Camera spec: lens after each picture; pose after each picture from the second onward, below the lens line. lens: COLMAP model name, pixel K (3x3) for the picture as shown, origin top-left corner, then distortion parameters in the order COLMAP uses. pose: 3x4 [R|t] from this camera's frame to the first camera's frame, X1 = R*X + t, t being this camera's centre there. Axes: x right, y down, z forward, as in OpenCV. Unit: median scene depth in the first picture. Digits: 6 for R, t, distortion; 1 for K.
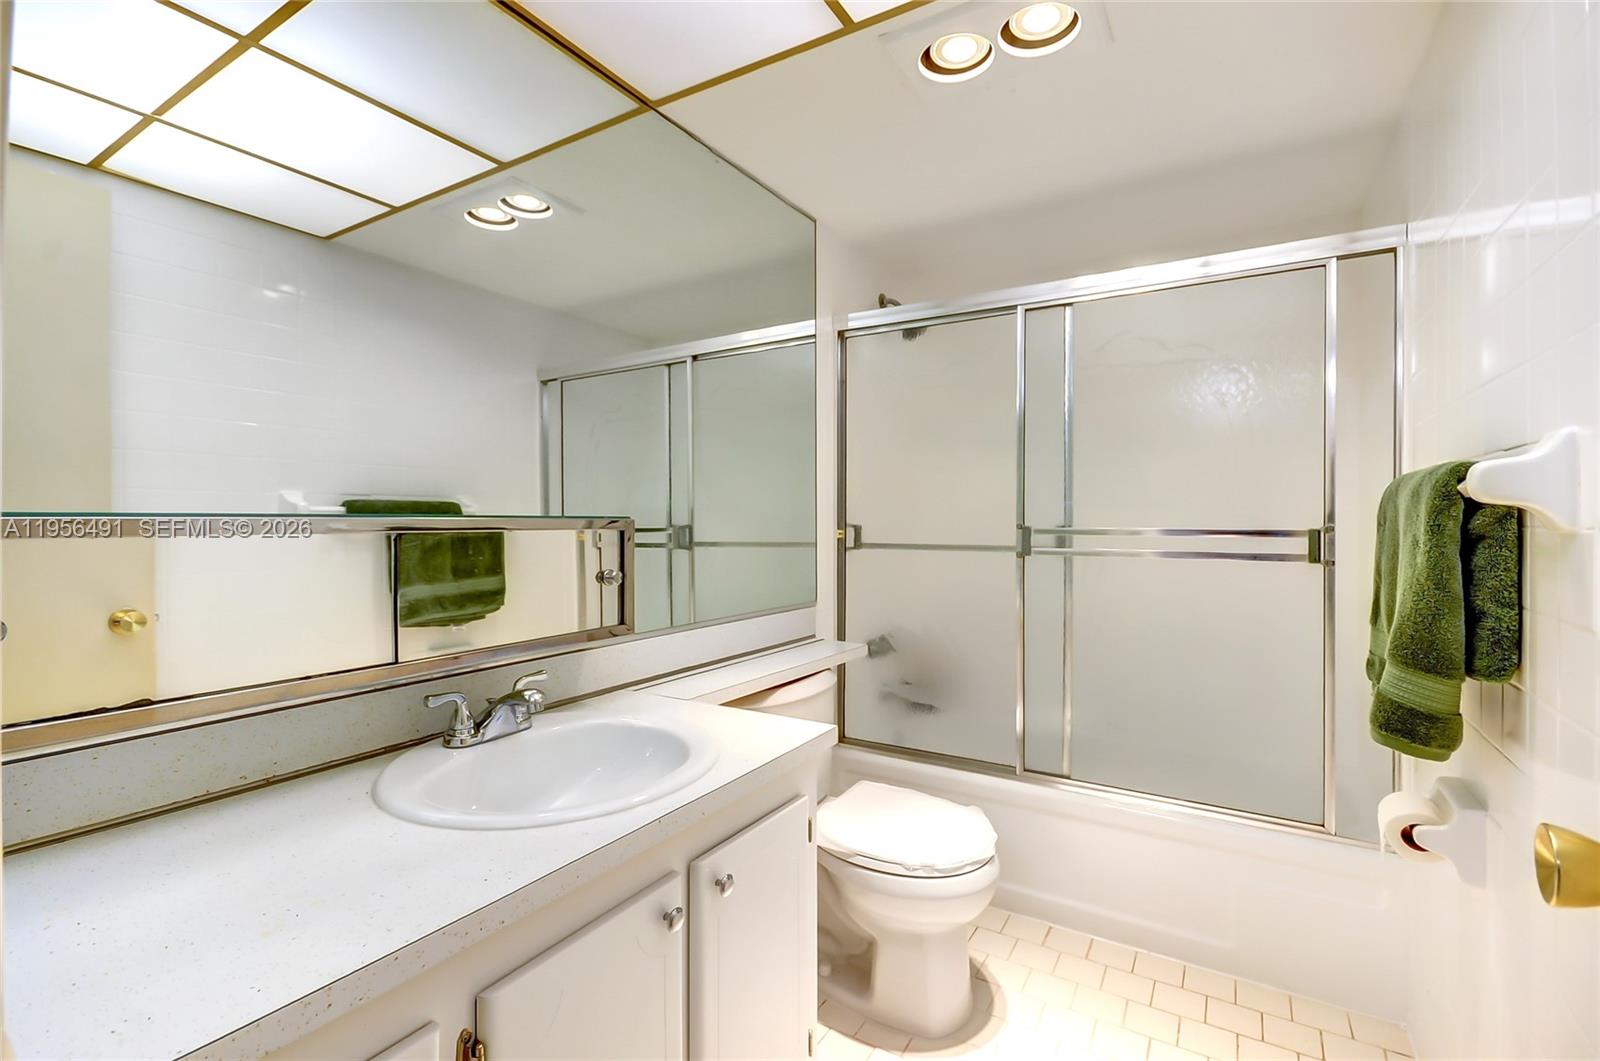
lens RADIAL K [[708.4, 0, 804.9], [0, 708.4, 521.3], [0, 0, 1]] dist [0.002794, -0.004096]
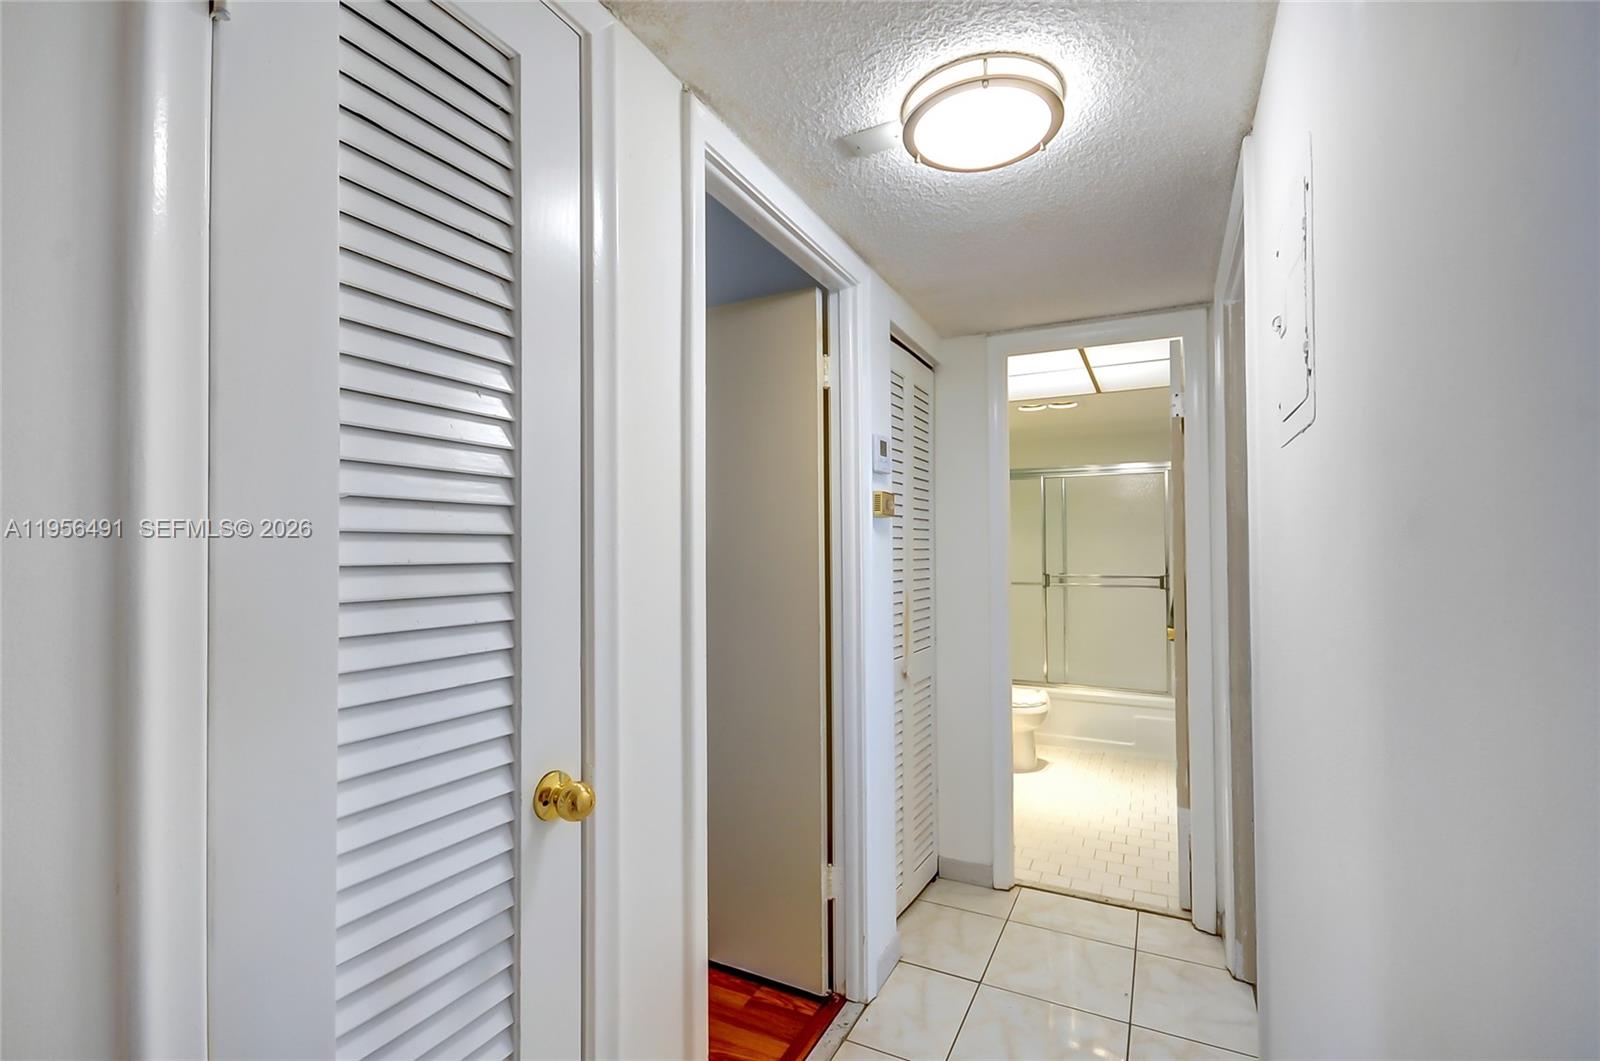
lens RADIAL K [[726.6, 0, 800.3], [0, 726.6, 540.4], [0, 0, 1]] dist [0.000519, -0.000691]
pose [[0.999988, -0.002324, -0.004248, -0.676176], [0.002225, 0.999730, -0.023128, -0.069571], [0.004301, 0.023119, 0.999723, -1.934074]]
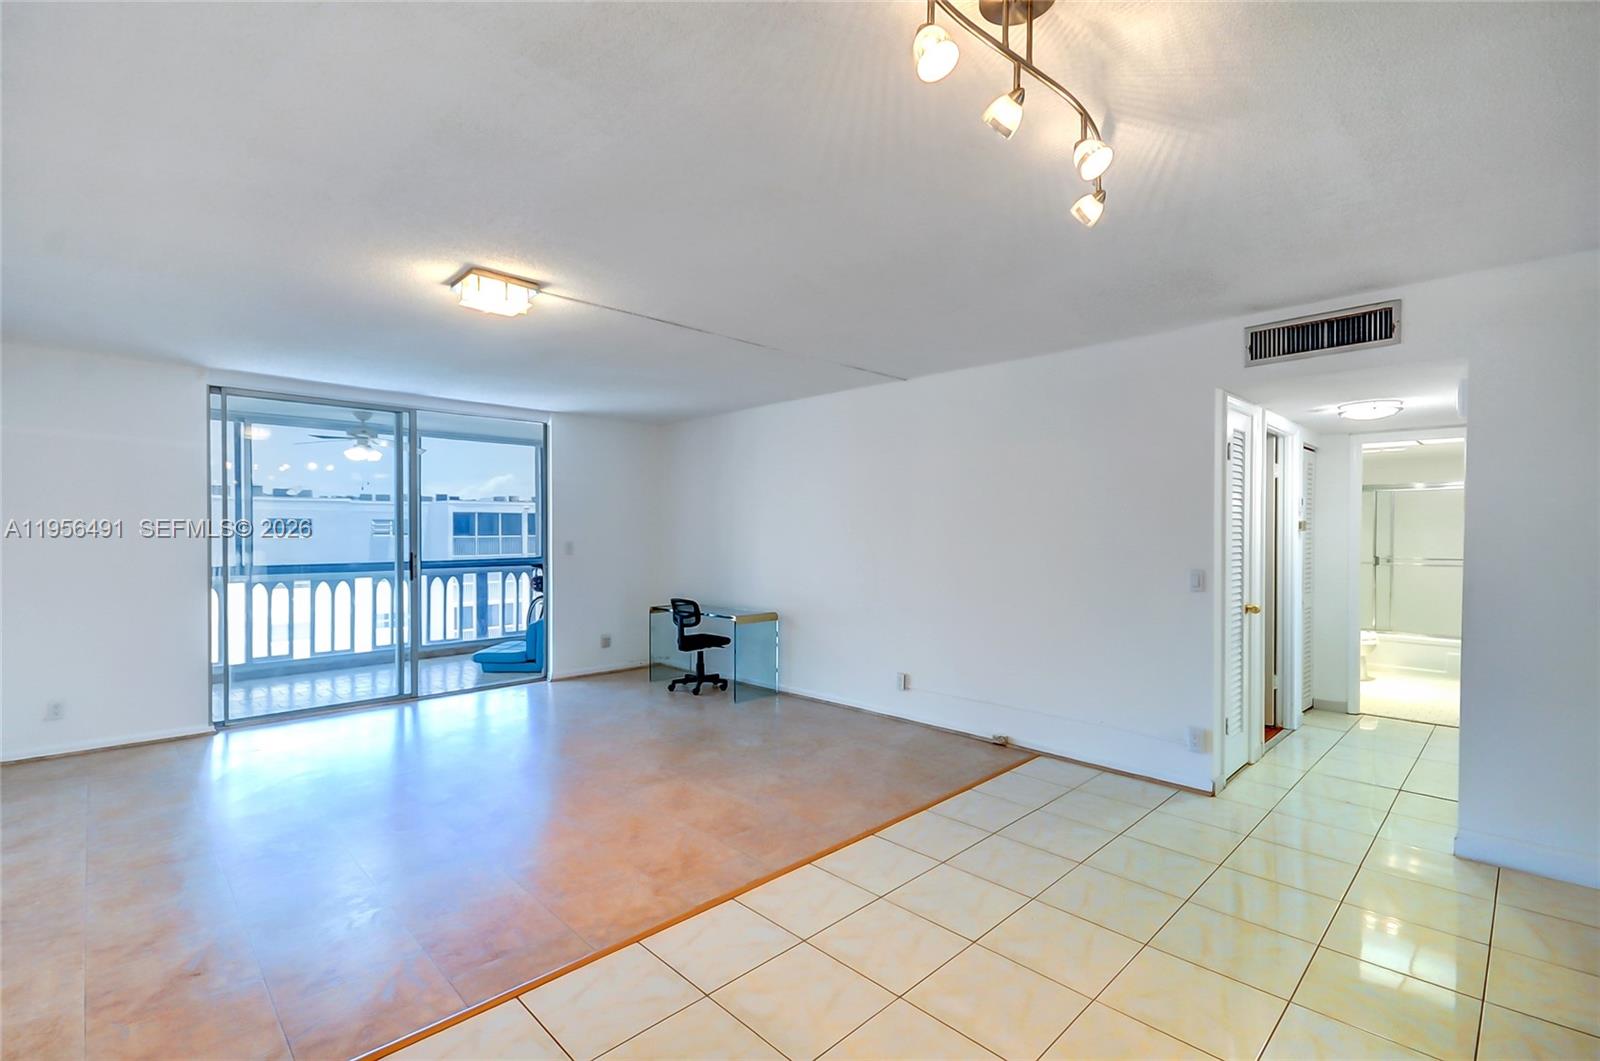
lens RADIAL K [[726.6, 0, 800.3], [0, 726.6, 540.4], [0, 0, 1]] dist [0.000519, -0.000691]
pose [[0.945047, 0.007330, -0.326853, -1.586990], [-0.004173, 0.999938, 0.010359, -0.130267], [0.326909, -0.008425, 0.945018, -4.367223]]
